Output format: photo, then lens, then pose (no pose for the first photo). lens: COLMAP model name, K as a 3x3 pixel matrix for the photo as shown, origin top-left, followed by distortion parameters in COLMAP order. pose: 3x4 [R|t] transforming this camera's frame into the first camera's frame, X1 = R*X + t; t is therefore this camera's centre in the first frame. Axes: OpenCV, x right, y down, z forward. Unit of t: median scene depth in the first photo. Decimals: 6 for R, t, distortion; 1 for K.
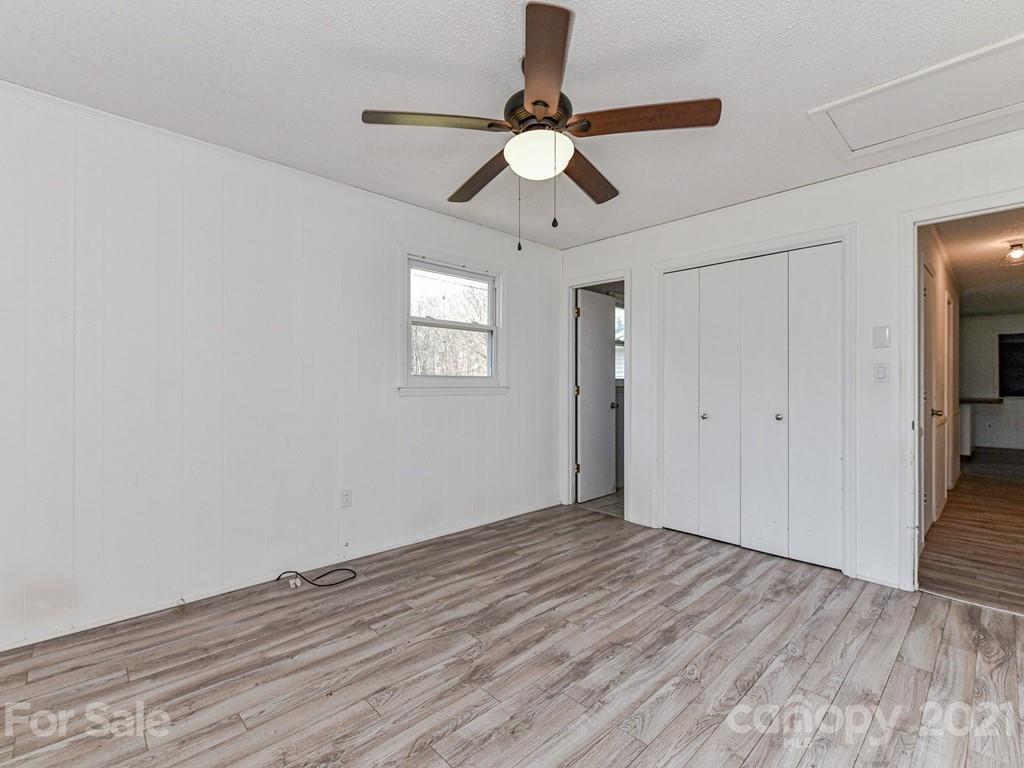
lens RADIAL K [[467.5, 0, 513.8], [0, 467.5, 382.5], [0, 0, 1]] dist [0.003306, -0.005471]
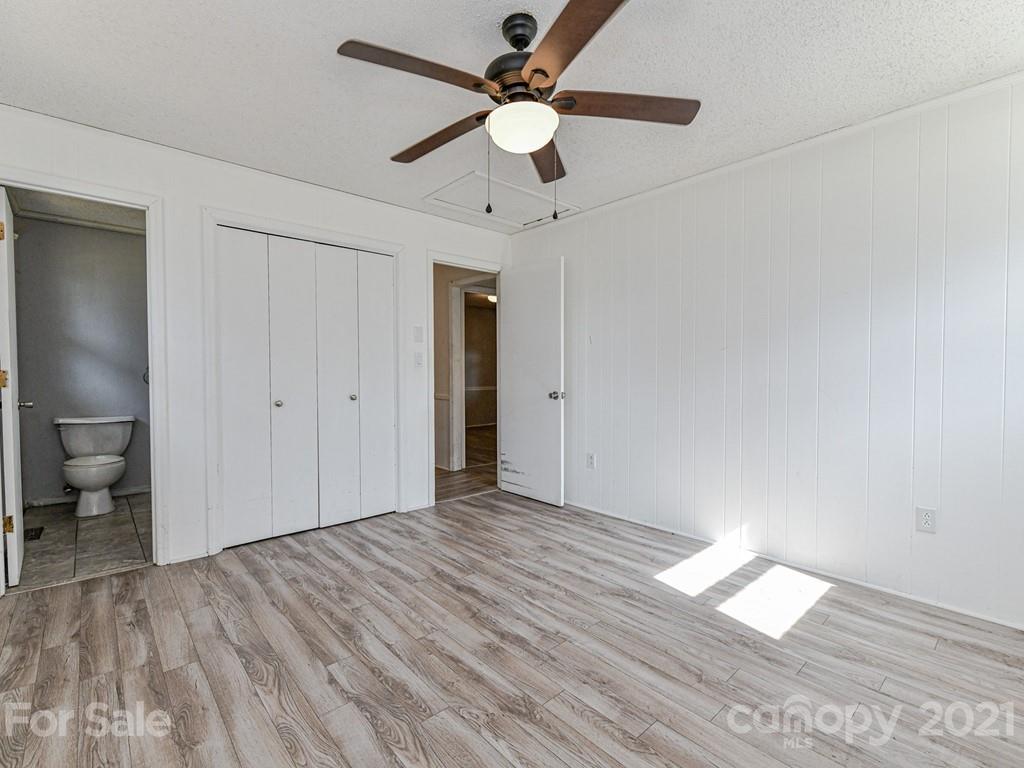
lens RADIAL K [[473.7, 0, 514.2], [0, 473.7, 382.8], [0, 0, 1]] dist [0.000382, -0.001659]
pose [[0.031283, -0.031466, 0.999015, -0.649111], [-0.004799, 0.999488, 0.031631, 0.002853], [-0.999499, -0.005784, 0.031116, 0.693314]]
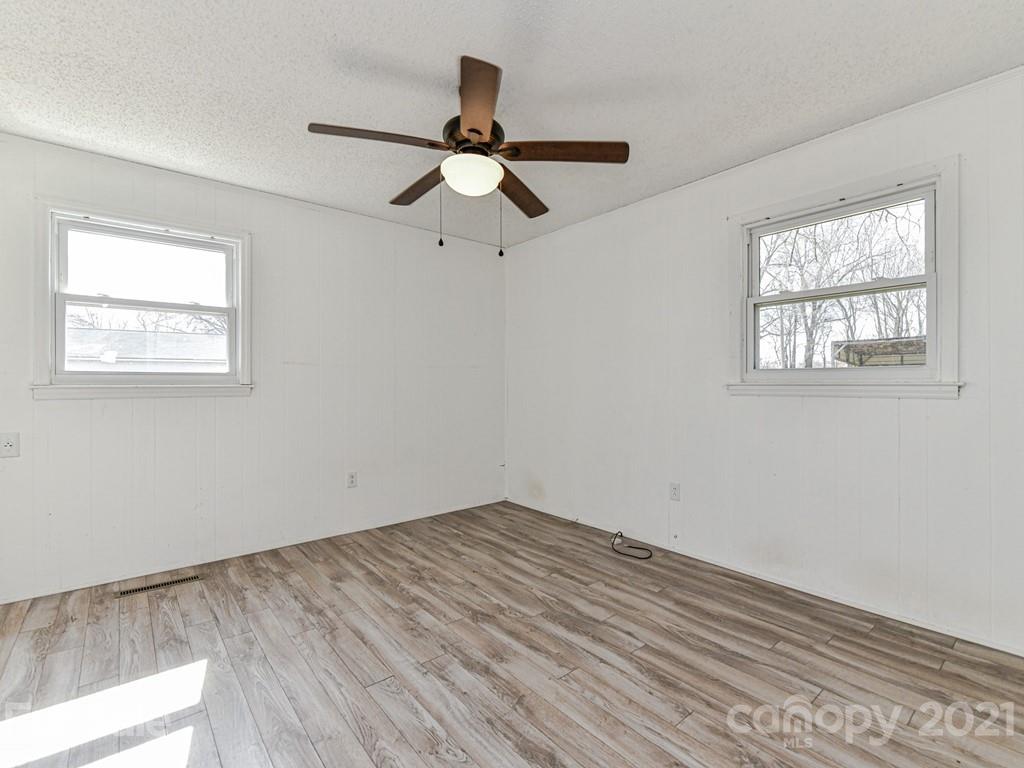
lens RADIAL K [[473.7, 0, 514.2], [0, 473.7, 382.8], [0, 0, 1]] dist [0.000382, -0.001659]
pose [[-0.069766, -0.005059, -0.997551, 0.820688], [0.006745, 0.999962, -0.005543, 0.011714], [0.997541, -0.007115, -0.069729, 0.827805]]
